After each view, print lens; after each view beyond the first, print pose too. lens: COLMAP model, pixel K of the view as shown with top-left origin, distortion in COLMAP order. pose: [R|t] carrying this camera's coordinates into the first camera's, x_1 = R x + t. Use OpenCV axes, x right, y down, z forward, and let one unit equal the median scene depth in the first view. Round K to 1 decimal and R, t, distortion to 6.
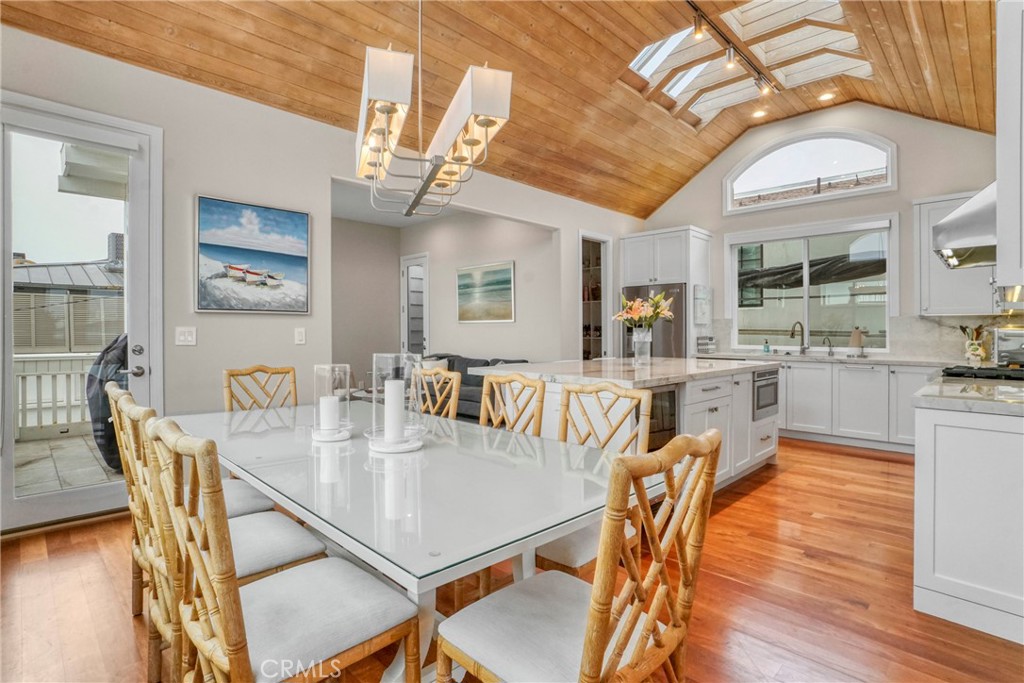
lens RADIAL K [[501.6, 0, 511.1], [0, 501.6, 328.7], [0, 0, 1]] dist [-0.002148, -0.000367]
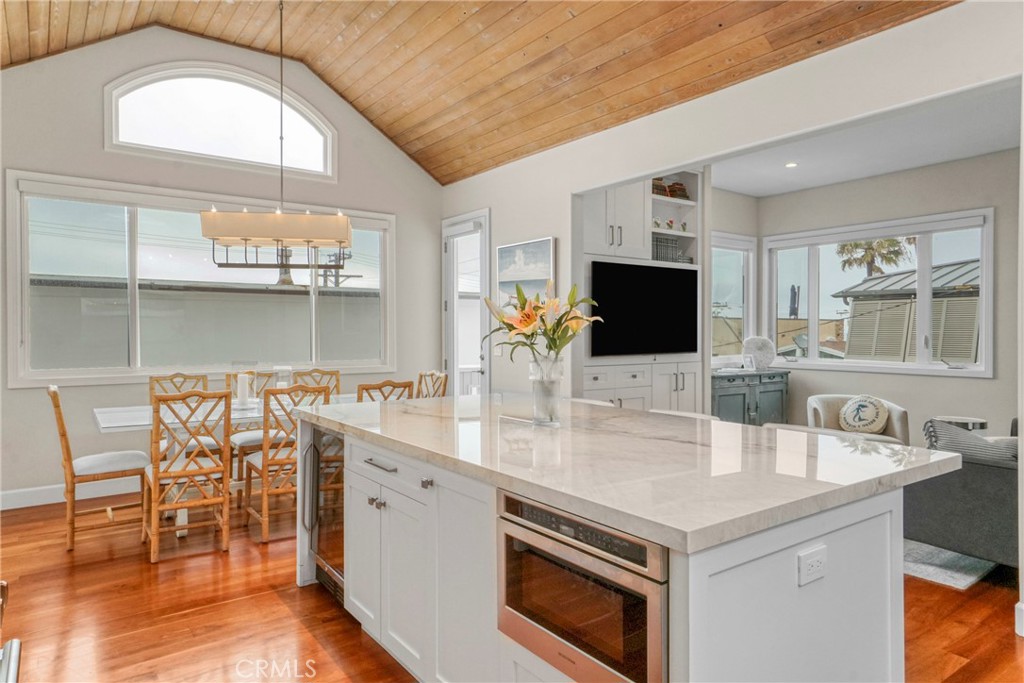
lens RADIAL K [[634.5, 0, 508.4], [0, 634.5, 333.8], [0, 0, 1]] dist [-0.001911, -0.000987]
pose [[-0.153734, -0.001319, -0.988111, 1.056588], [-0.000128, 0.999999, -0.001315, -0.024976], [0.988112, -0.000076, -0.153735, 1.236029]]
